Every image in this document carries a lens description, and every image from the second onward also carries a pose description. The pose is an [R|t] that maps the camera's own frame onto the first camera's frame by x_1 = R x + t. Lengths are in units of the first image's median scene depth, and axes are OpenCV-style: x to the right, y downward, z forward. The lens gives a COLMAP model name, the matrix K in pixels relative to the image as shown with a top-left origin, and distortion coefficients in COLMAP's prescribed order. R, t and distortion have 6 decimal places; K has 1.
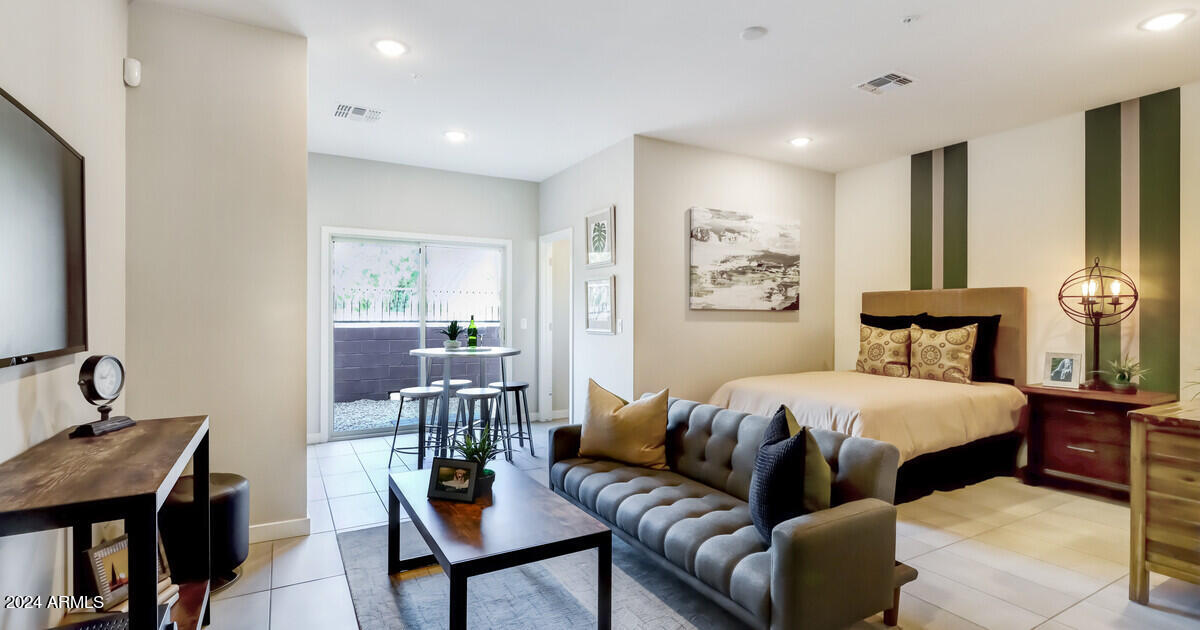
lens RADIAL K [[570.3, 0, 602.6], [0, 570.3, 318.9], [0, 0, 1]] dist [-0.001116, 0.001648]
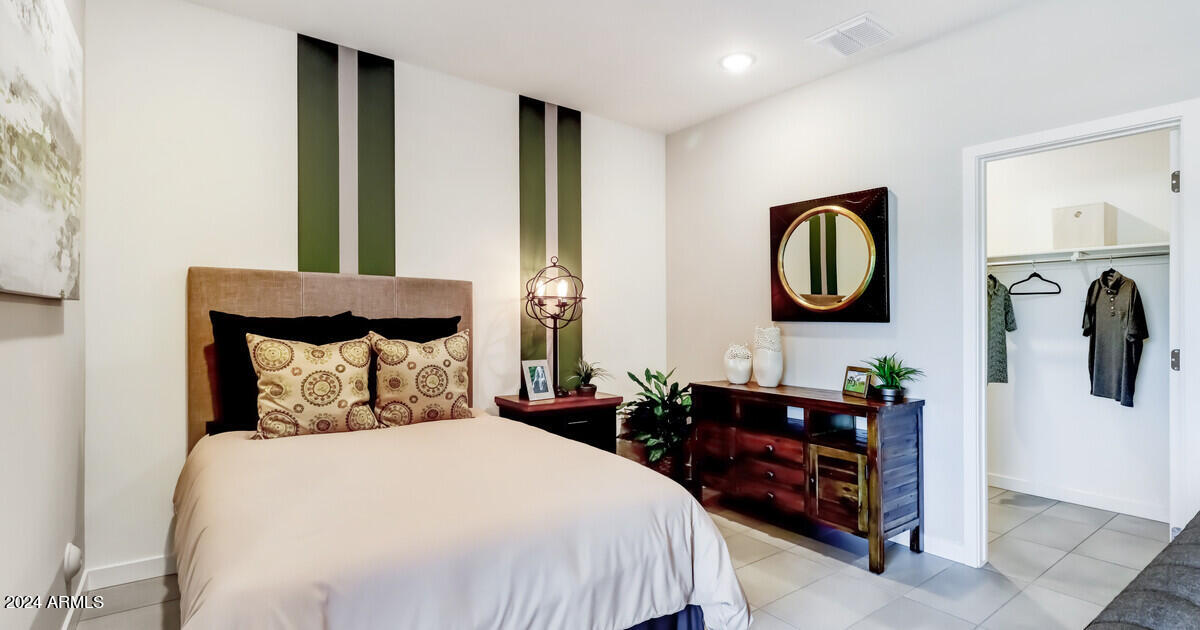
lens RADIAL K [[570.3, 0, 599.4], [0, 570.3, 312.9], [0, 0, 1]] dist [-0.001116, 0.001648]
pose [[-0.106167, 0.005777, 0.994332, -0.058577], [-0.001326, 0.999981, -0.005952, -0.006889], [-0.994347, -0.001951, -0.106157, 0.825211]]
